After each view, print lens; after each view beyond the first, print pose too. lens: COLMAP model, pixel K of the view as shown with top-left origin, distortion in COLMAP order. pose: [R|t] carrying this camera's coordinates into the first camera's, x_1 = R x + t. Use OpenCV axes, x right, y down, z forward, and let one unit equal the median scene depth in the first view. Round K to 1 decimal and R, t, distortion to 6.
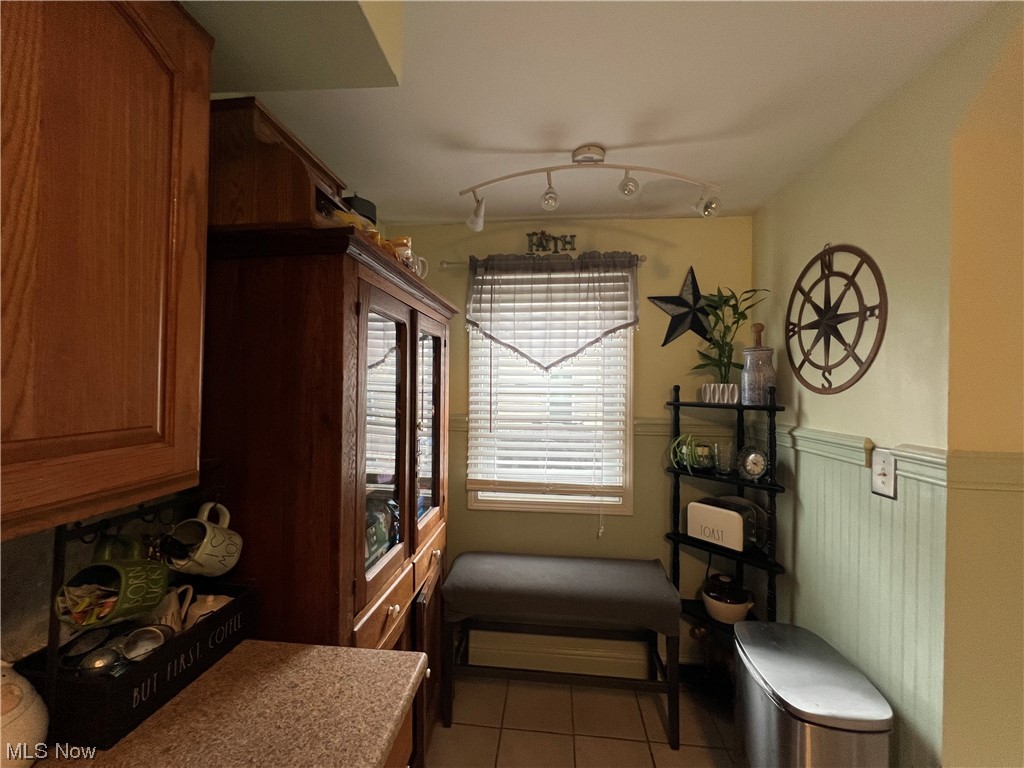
lens RADIAL K [[409.0, 0, 510.0], [0, 409.0, 384.0], [0, 0, 1]] dist [-0.000841, 0.000307]
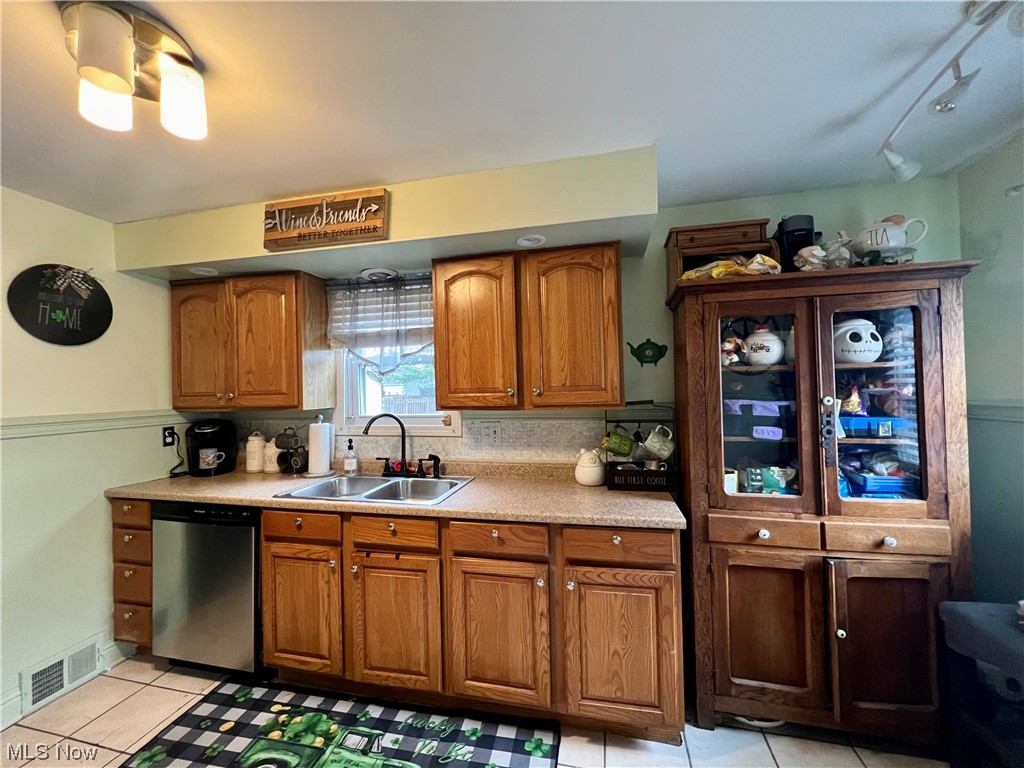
lens RADIAL K [[409.0, 0, 510.0], [0, 409.0, 384.0], [0, 0, 1]] dist [-0.000841, 0.000307]
pose [[-0.125191, -0.021151, -0.991907, 1.566654], [0.023140, 0.999439, -0.024232, 0.103660], [0.991863, -0.025986, -0.124631, 0.474294]]
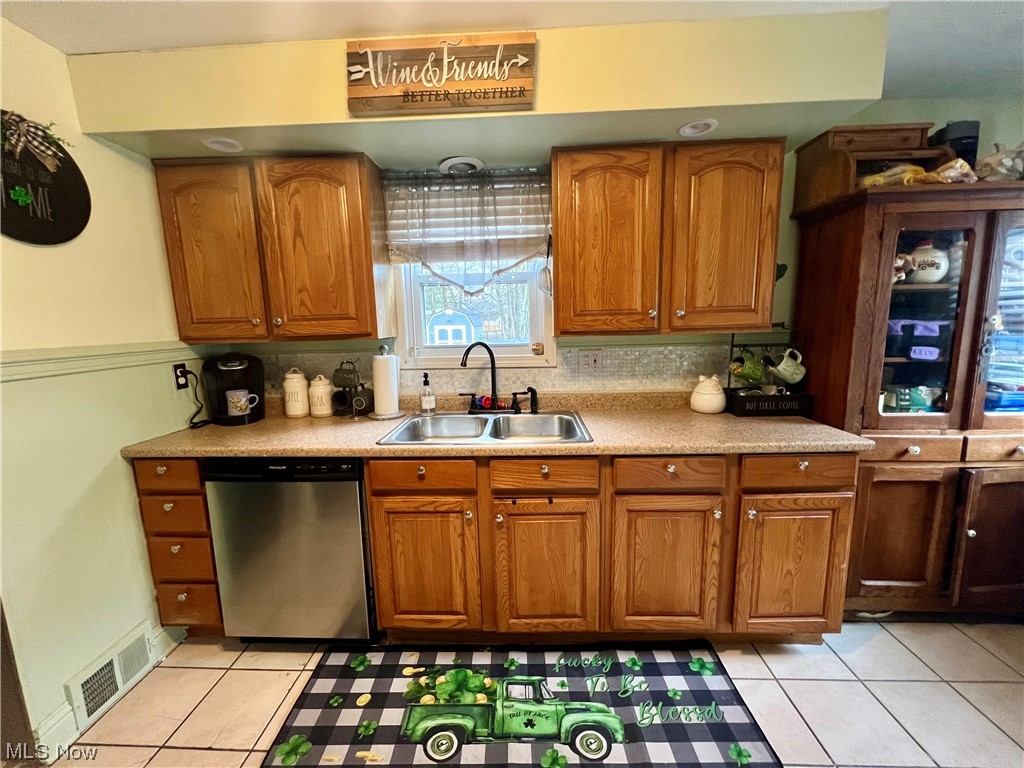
lens RADIAL K [[409.0, 0, 510.0], [0, 409.0, 384.0], [0, 0, 1]] dist [-0.000841, 0.000307]
pose [[0.061072, 0.137743, -0.988583, 1.309694], [0.029906, 0.989735, 0.139751, 0.131890], [0.997685, -0.038100, 0.056326, -0.586772]]
